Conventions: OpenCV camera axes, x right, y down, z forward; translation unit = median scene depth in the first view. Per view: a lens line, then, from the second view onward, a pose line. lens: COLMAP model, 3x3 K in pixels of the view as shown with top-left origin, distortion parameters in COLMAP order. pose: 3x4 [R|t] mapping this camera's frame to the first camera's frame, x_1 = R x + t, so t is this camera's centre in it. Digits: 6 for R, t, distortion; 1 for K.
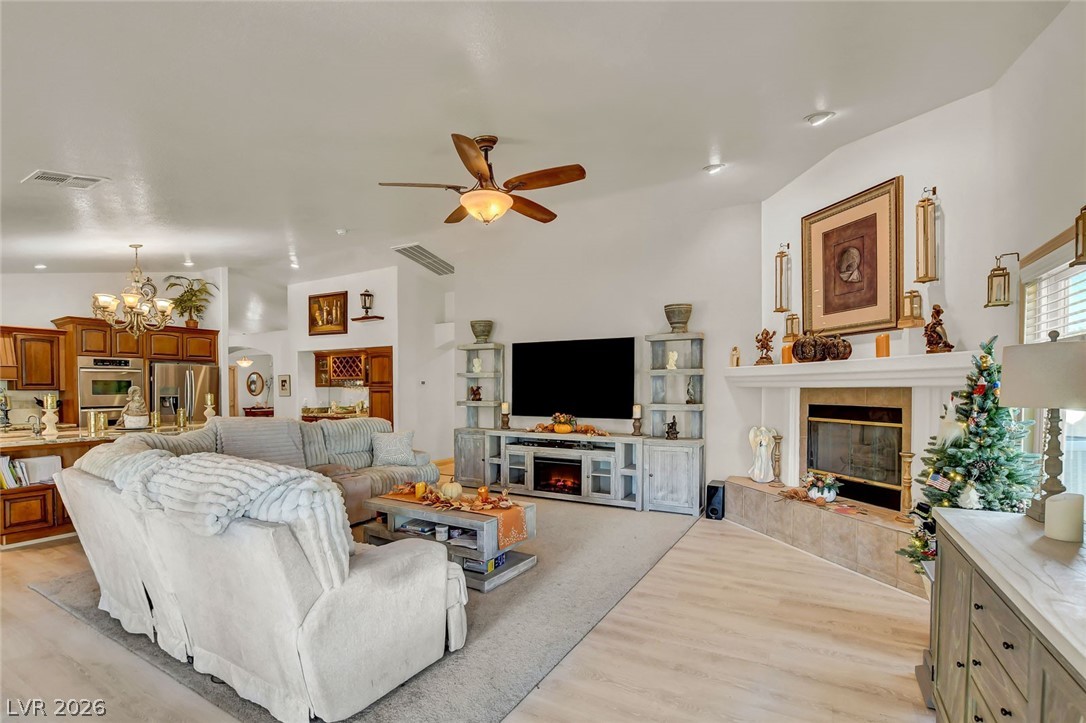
lens RADIAL K [[496.9, 0, 544.2], [0, 496.9, 393.8], [0, 0, 1]] dist [-0.001996, -0.009856]
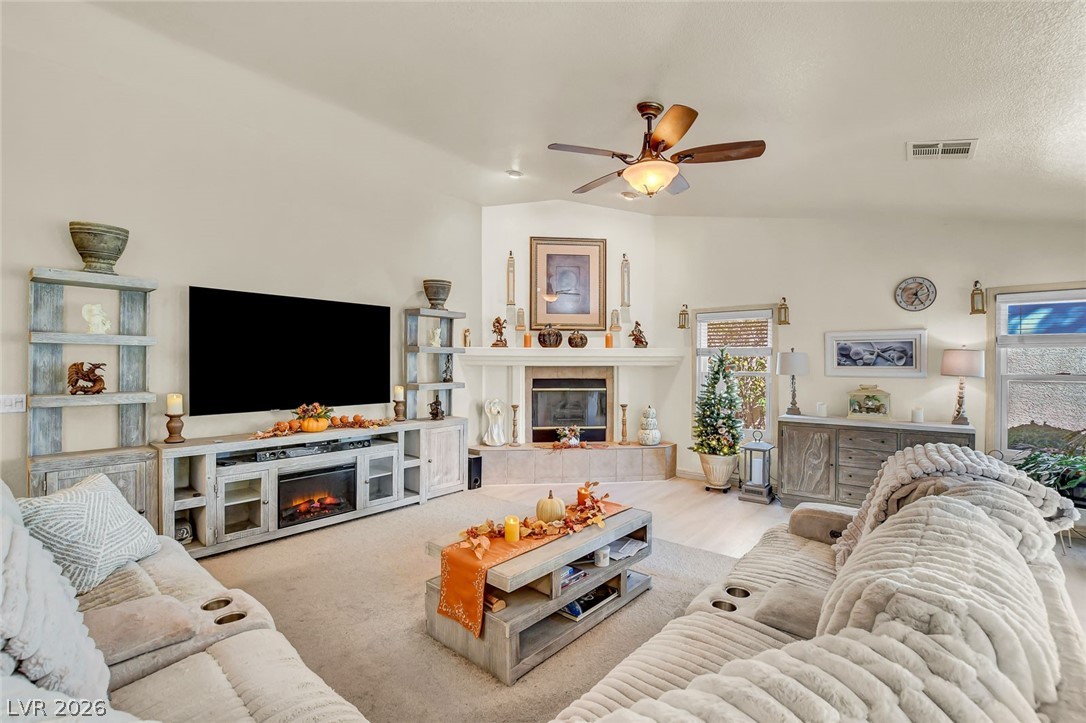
lens RADIAL K [[493.1, 0, 543.0], [0, 493.1, 361.5], [0, 0, 1]] dist [-0.004893, -0.000347]
pose [[0.179964, 0.006247, 0.983653, -0.603237], [0.006880, 0.999947, -0.007610, -0.011374], [-0.983649, 0.008137, 0.179912, 0.584337]]
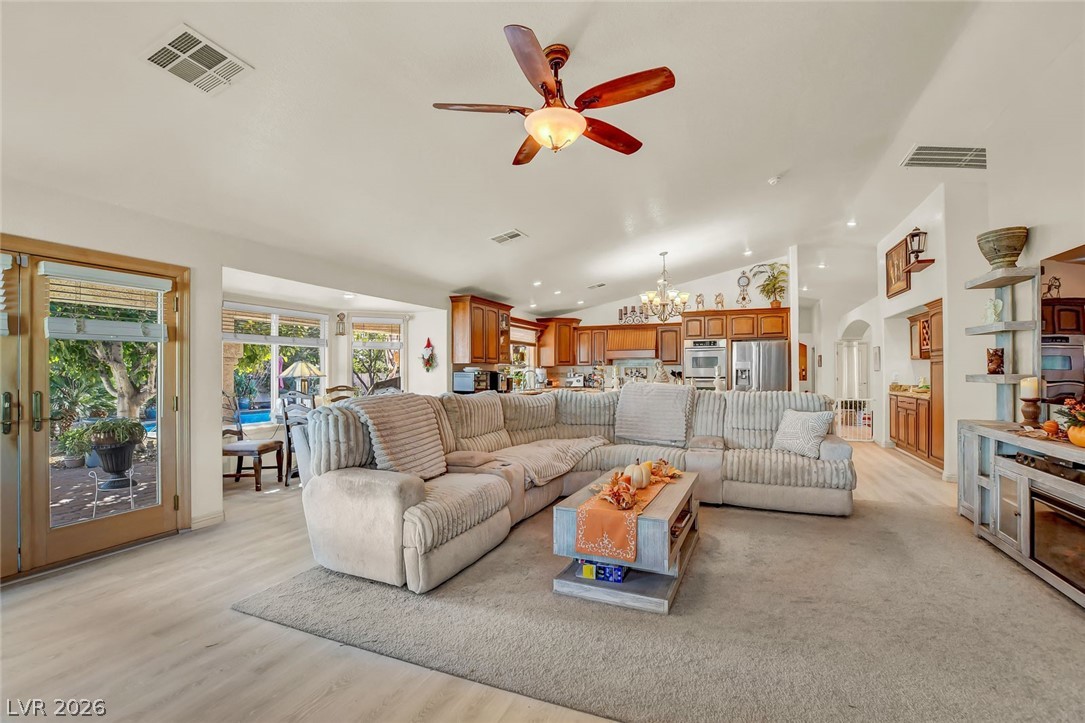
lens RADIAL K [[485.0, 0, 557.2], [0, 485.0, 368.7], [0, 0, 1]] dist [-0.003030, -0.000271]
pose [[0.150173, -0.004898, -0.988648, 0.395402], [-0.008653, 0.999943, -0.006268, 0.018247], [0.988622, 0.009496, 0.150122, 0.498332]]
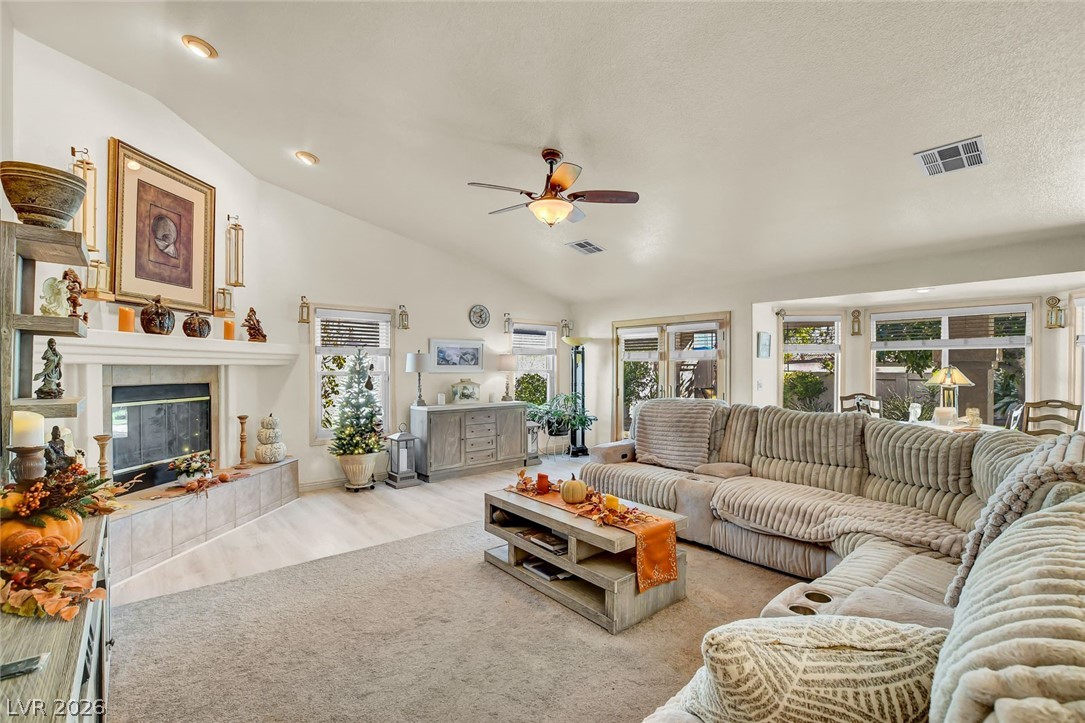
lens RADIAL K [[492.7, 0, 542.5], [0, 492.7, 361.5], [0, 0, 1]] dist [-0.004893, -0.000347]
pose [[-0.941415, 0.000858, 0.337248, -0.270565], [0.000314, 0.999999, -0.001669, -0.012575], [-0.337249, -0.001465, -0.941414, 1.179926]]
